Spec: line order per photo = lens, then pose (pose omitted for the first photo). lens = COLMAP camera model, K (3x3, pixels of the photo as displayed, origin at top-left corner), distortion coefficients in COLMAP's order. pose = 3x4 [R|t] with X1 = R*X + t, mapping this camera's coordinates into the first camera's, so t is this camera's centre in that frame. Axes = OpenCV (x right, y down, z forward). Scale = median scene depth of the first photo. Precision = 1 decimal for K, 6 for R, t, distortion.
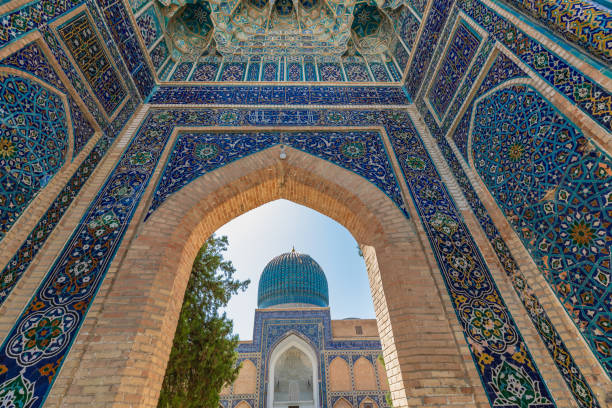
lens RADIAL K [[269.6, 0, 303.3], [0, 269.6, 201.1], [0, 0, 1]] dist [0.004012, 0.000343]
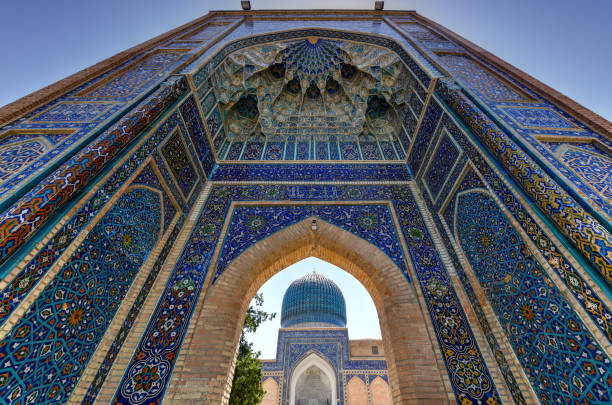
lens RADIAL K [[242.3, 0, 321.1], [0, 242.3, 202.3], [0, 0, 1]] dist [0.006402, -0.003619]
pose [[0.999896, 0.006039, -0.013082, -0.027862], [-0.007236, 0.995591, -0.093521, -0.180211], [0.012459, 0.093606, 0.995531, -0.189595]]
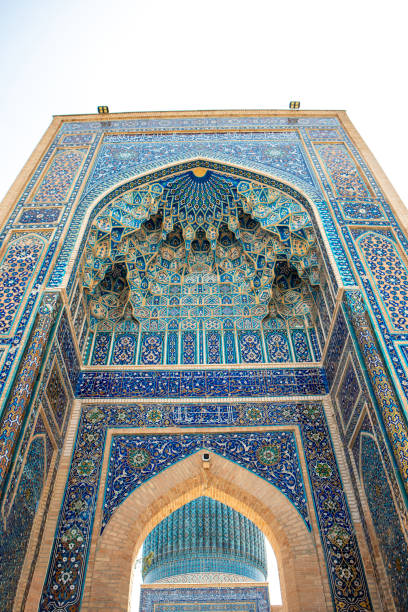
lens RADIAL K [[485.3, 0, 206.7], [0, 485.3, 292.3], [0, 0, 1]] dist [-0.096821, 0.090594]
pose [[0.999666, -0.006186, -0.025087, -0.018532], [0.001951, 0.986219, -0.165432, -0.553983], [0.025765, 0.165327, 0.985902, -1.129277]]
